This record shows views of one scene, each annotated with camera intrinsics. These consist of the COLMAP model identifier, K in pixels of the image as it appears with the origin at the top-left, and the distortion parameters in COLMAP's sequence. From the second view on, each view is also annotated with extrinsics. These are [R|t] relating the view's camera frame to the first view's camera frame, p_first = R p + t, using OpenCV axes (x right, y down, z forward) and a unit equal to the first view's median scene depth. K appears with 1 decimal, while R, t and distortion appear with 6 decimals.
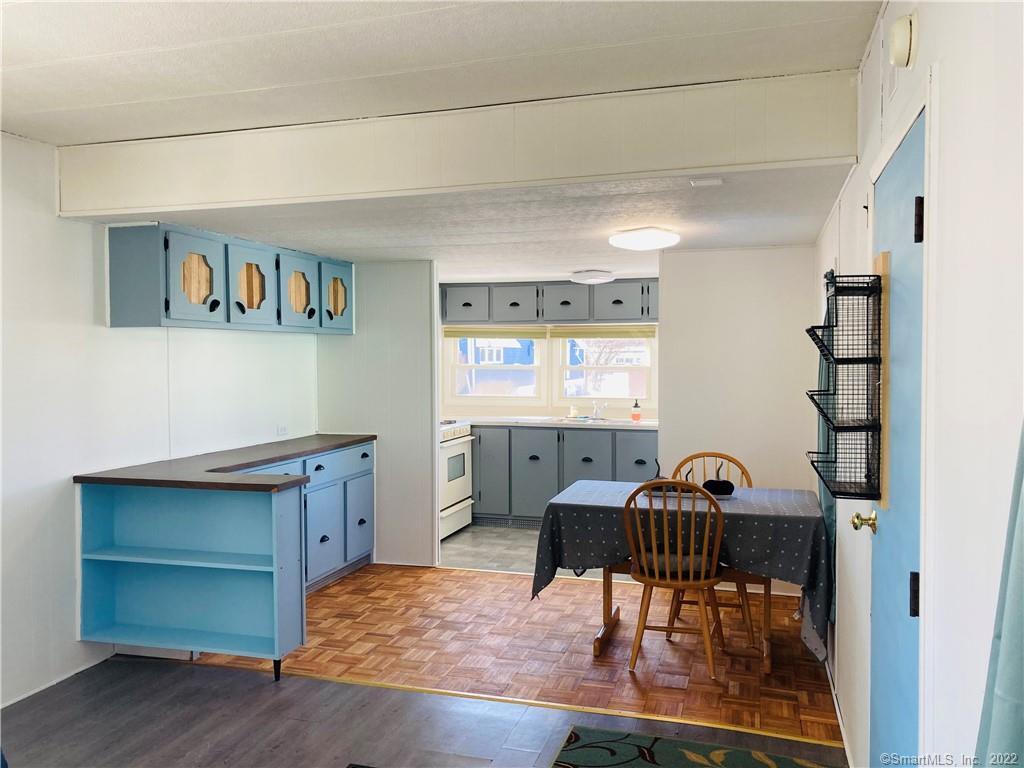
lens RADIAL K [[833.8, 0, 491.3], [0, 833.8, 390.3], [0, 0, 1]] dist [0.035776, -0.037314]
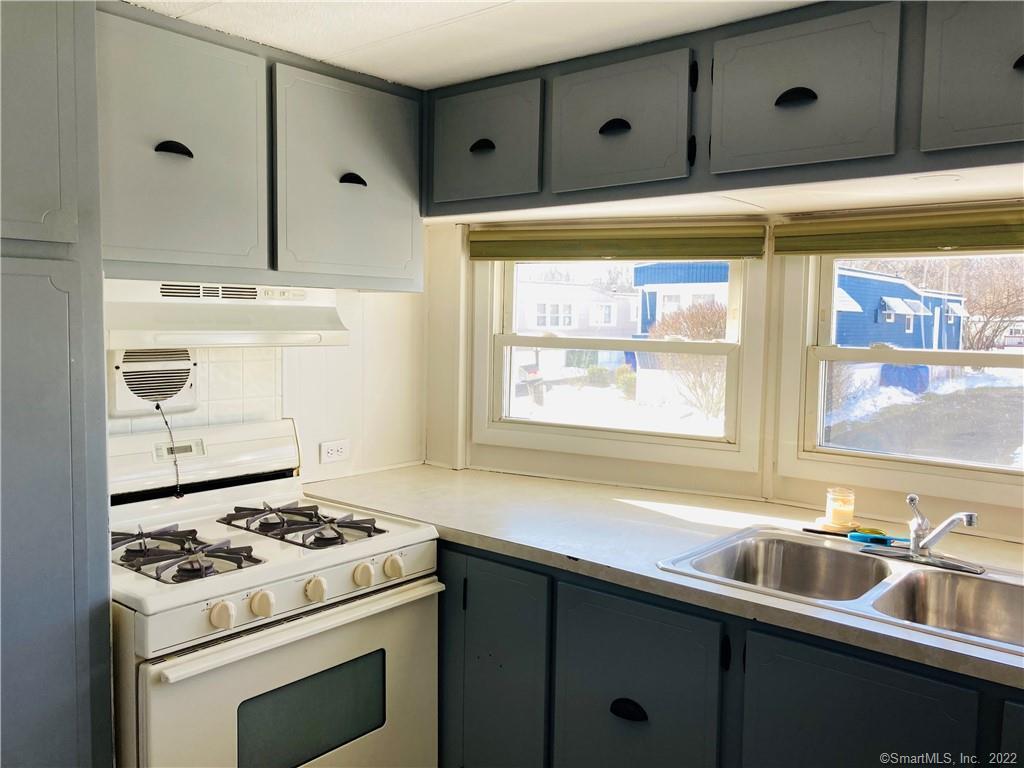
lens RADIAL K [[833.8, 0, 508.8], [0, 833.8, 371.6], [0, 0, 1]] dist [0.035776, -0.037314]
pose [[0.925346, 0.044990, -0.376446, 0.144700], [-0.037056, 0.998913, 0.028293, -0.036926], [0.377309, -0.012231, 0.926006, 0.990673]]
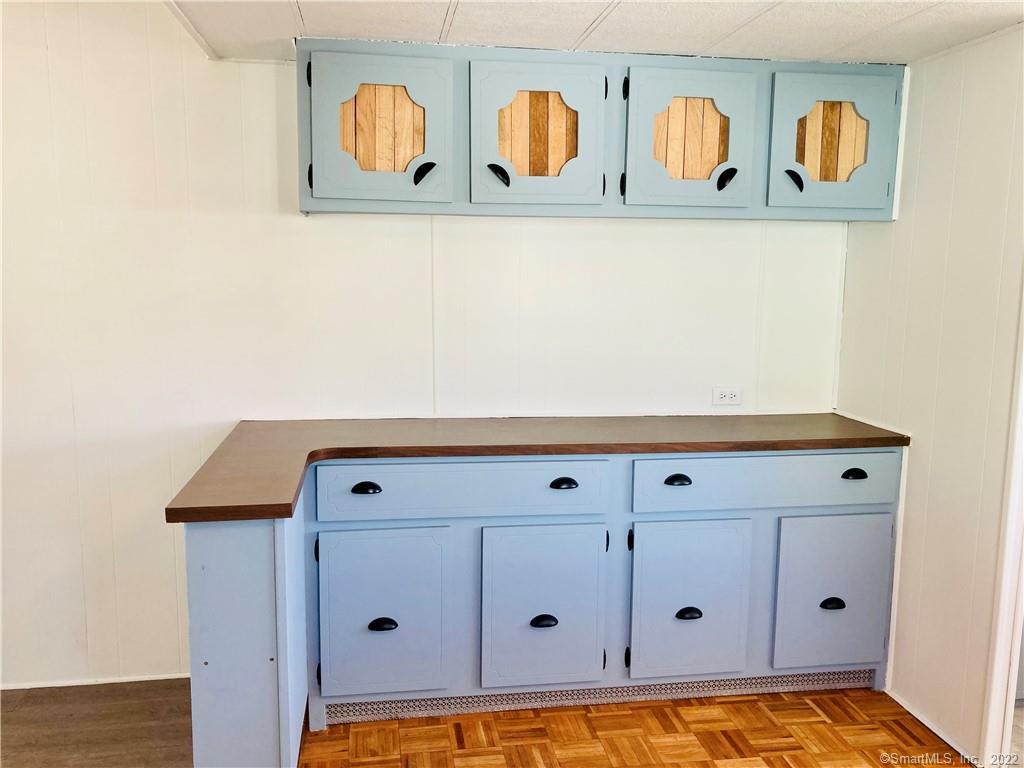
lens RADIAL K [[833.8, 0, 505.2], [0, 833.8, 385.7], [0, 0, 1]] dist [0.035776, -0.037314]
pose [[0.448229, 0.137694, -0.883250, 0.193501], [-0.050097, 0.990382, 0.128973, -0.026762], [0.892514, -0.013561, 0.450816, 0.654717]]
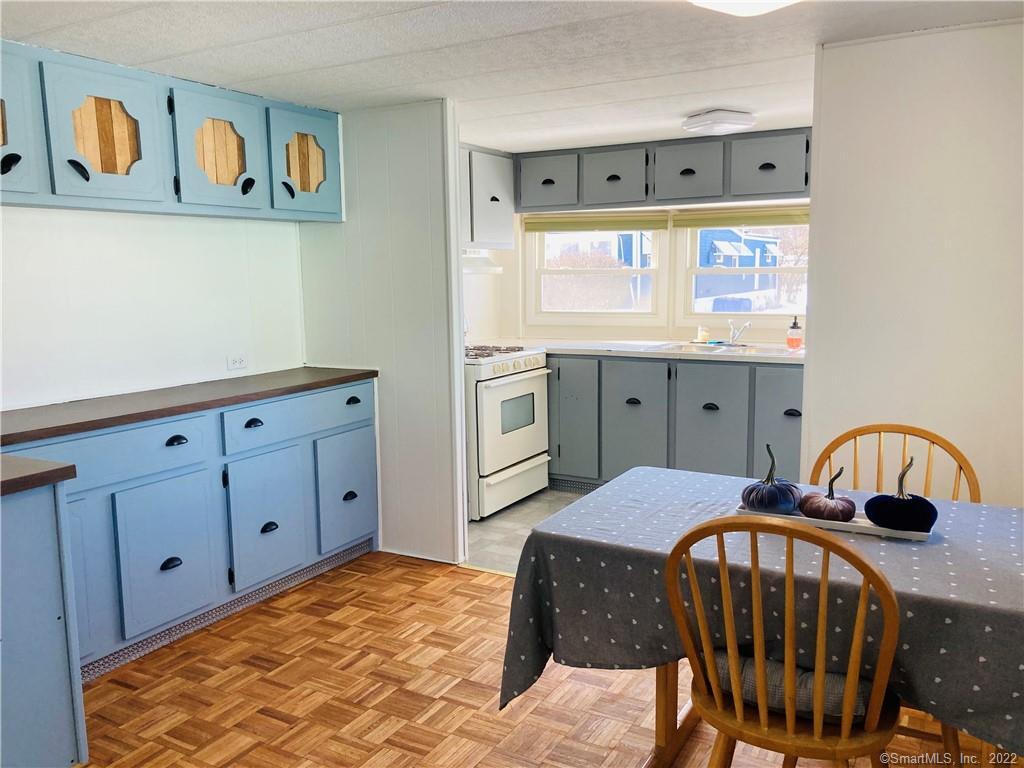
lens RADIAL K [[833.8, 0, 492.7], [0, 833.8, 389.5], [0, 0, 1]] dist [0.035776, -0.037314]
pose [[0.974960, 0.022076, -0.221284, 0.120140], [0.001076, 0.994580, 0.103964, -0.002009], [0.222380, -0.101599, 0.969652, 0.396231]]
